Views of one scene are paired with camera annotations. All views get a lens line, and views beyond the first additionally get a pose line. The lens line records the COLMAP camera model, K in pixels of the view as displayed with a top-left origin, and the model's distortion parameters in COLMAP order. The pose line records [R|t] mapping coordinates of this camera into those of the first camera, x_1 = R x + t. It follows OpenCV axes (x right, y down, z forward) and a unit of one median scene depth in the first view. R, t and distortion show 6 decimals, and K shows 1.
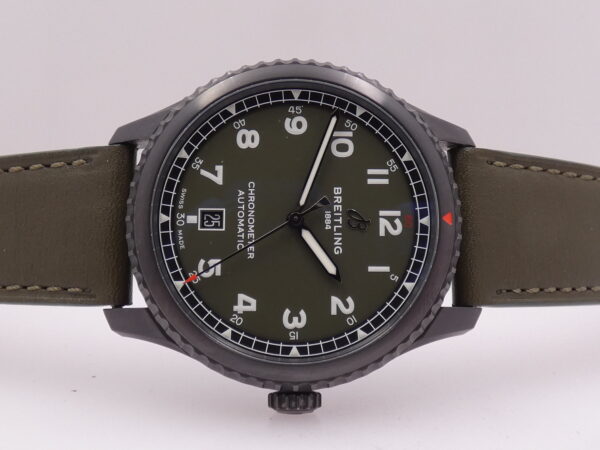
lens RADIAL K [[755.0, 0, 299.5], [0, 755.0, 224.8], [0, 0, 1]] dist [0.049788, 0.000000]
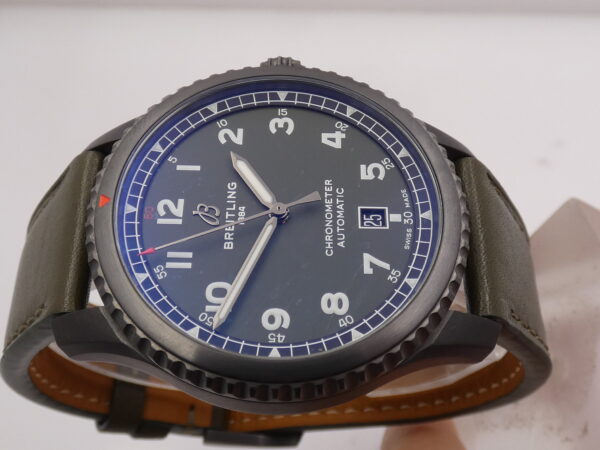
lens RADIAL K [[755.0, 0, 300.6], [0, 755.0, 224.0], [0, 0, 1]] dist [0.049788, 0.000000]
pose [[-0.998238, -0.033945, -0.048678, 0.011765], [-0.002911, -0.791258, 0.611476, -0.552492], [-0.059273, 0.610540, 0.789764, 0.308741]]
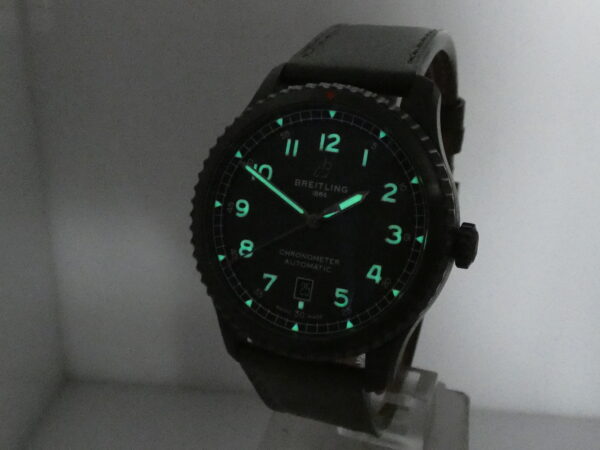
lens RADIAL K [[755.0, 0, 305.6], [0, 755.0, 228.7], [0, 0, 1]] dist [0.049788, 0.000000]
pose [[0.151578, -0.987249, -0.048626, 0.038483], [0.967293, 0.158277, -0.198223, 0.219435], [0.203391, -0.016989, 0.978950, -0.180455]]
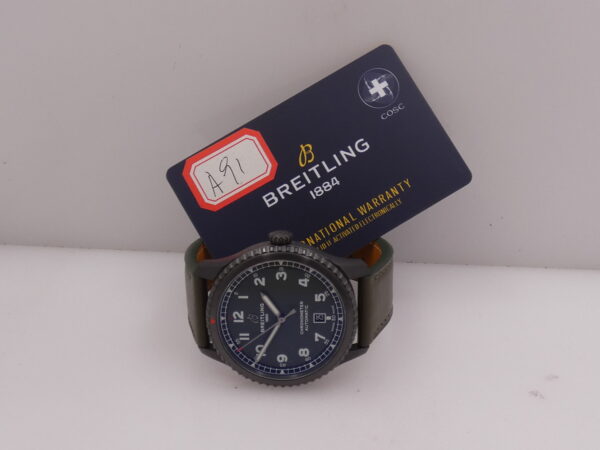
lens RADIAL K [[755.0, 0, 300.5], [0, 755.0, 227.3], [0, 0, 1]] dist [0.049788, 0.000000]
pose [[-0.999925, 0.011593, -0.003977, -0.054471], [-0.010911, -0.989798, -0.142063, 0.565727], [-0.005583, -0.142009, 0.989850, -1.136587]]
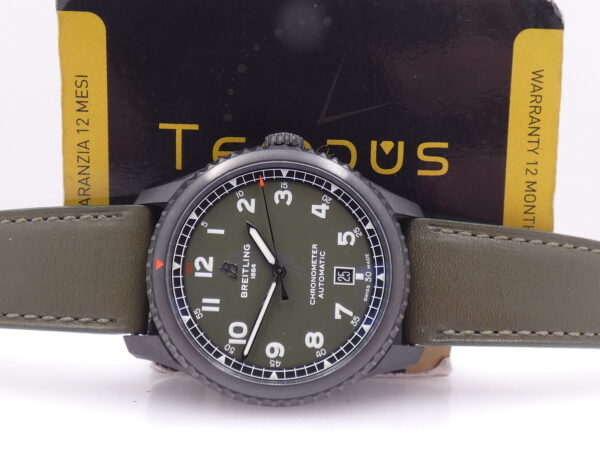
lens RADIAL K [[755.0, 0, 298.8], [0, 755.0, 229.6], [0, 0, 1]] dist [0.049788, 0.000000]
pose [[-0.994631, -0.058133, -0.085613, 0.074611], [0.026646, -0.943277, 0.330936, -0.357756], [-0.099995, 0.326878, 0.939762, -0.220551]]
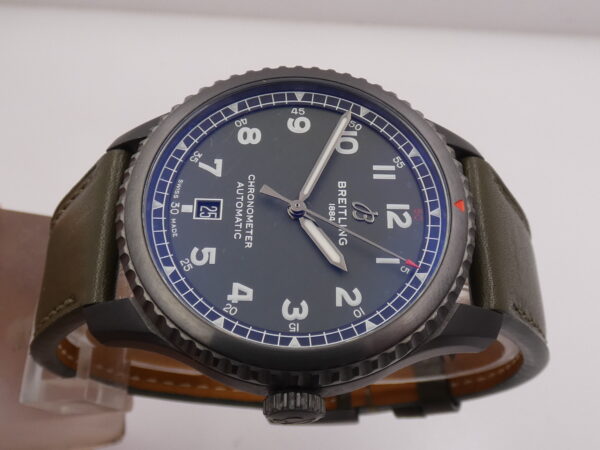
lens RADIAL K [[755.0, 0, 299.8], [0, 755.0, 224.4], [0, 0, 1]] dist [0.049788, 0.000000]
pose [[0.999946, 0.006870, -0.007788, 0.005177], [-0.009003, 0.947260, -0.320341, 0.309557], [0.005177, 0.320393, 0.947270, 0.116835]]
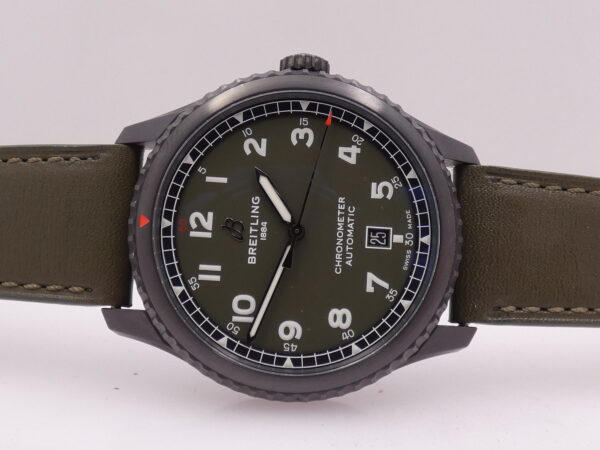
lens RADIAL K [[755.0, 0, 300.4], [0, 755.0, 225.8], [0, 0, 1]] dist [0.049788, 0.000000]
pose [[-0.995532, -0.063289, -0.070073, 0.059953], [0.043322, -0.965546, 0.256600, -0.254840], [-0.083899, 0.252418, 0.963974, 0.029763]]
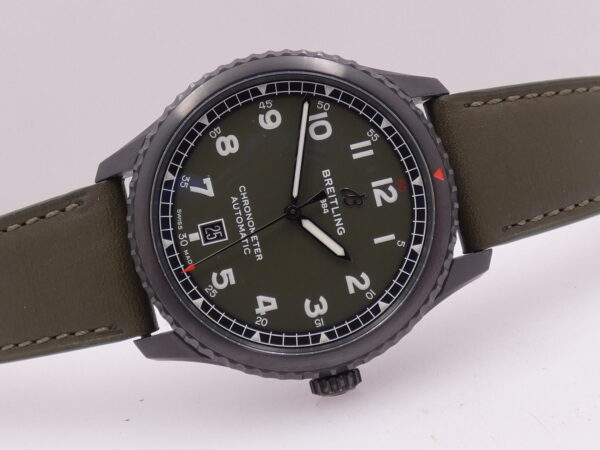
lens RADIAL K [[755.0, 0, 299.1], [0, 755.0, 225.9], [0, 0, 1]] dist [0.049788, 0.000000]
pose [[0.969130, -0.245751, -0.019842, 0.018162], [0.246550, 0.965754, 0.080820, -0.068475], [-0.000699, -0.083217, 0.996531, -0.011239]]
